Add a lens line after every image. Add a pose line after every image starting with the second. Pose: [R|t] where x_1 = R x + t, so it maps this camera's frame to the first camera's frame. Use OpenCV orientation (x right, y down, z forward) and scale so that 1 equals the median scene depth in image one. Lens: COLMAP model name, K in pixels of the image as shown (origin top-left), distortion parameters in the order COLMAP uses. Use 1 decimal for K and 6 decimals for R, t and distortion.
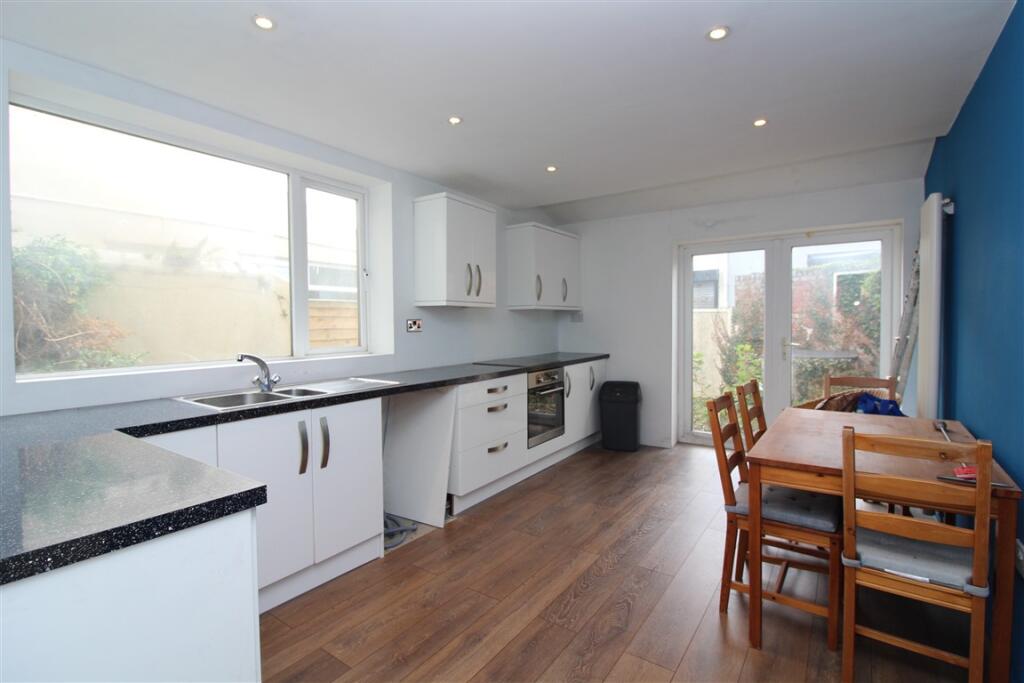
lens RADIAL K [[478.9, 0, 513.8], [0, 478.9, 339.2], [0, 0, 1]] dist [0.000210, -0.001650]
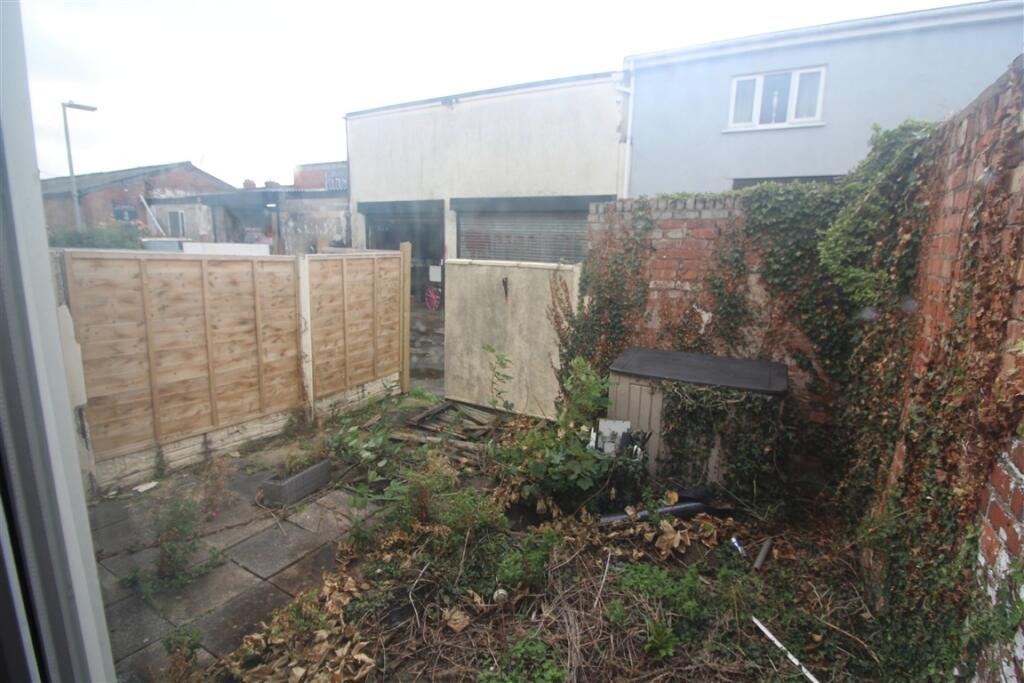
lens RADIAL K [[478.9, 0, 511.4], [0, 478.9, 342.2], [0, 0, 1]] dist [0.000210, -0.001650]
pose [[0.992548, 0.020385, 0.120134, 0.346157], [-0.038801, 0.987462, 0.153014, -0.063303], [-0.115509, -0.156535, 0.980895, 0.509460]]
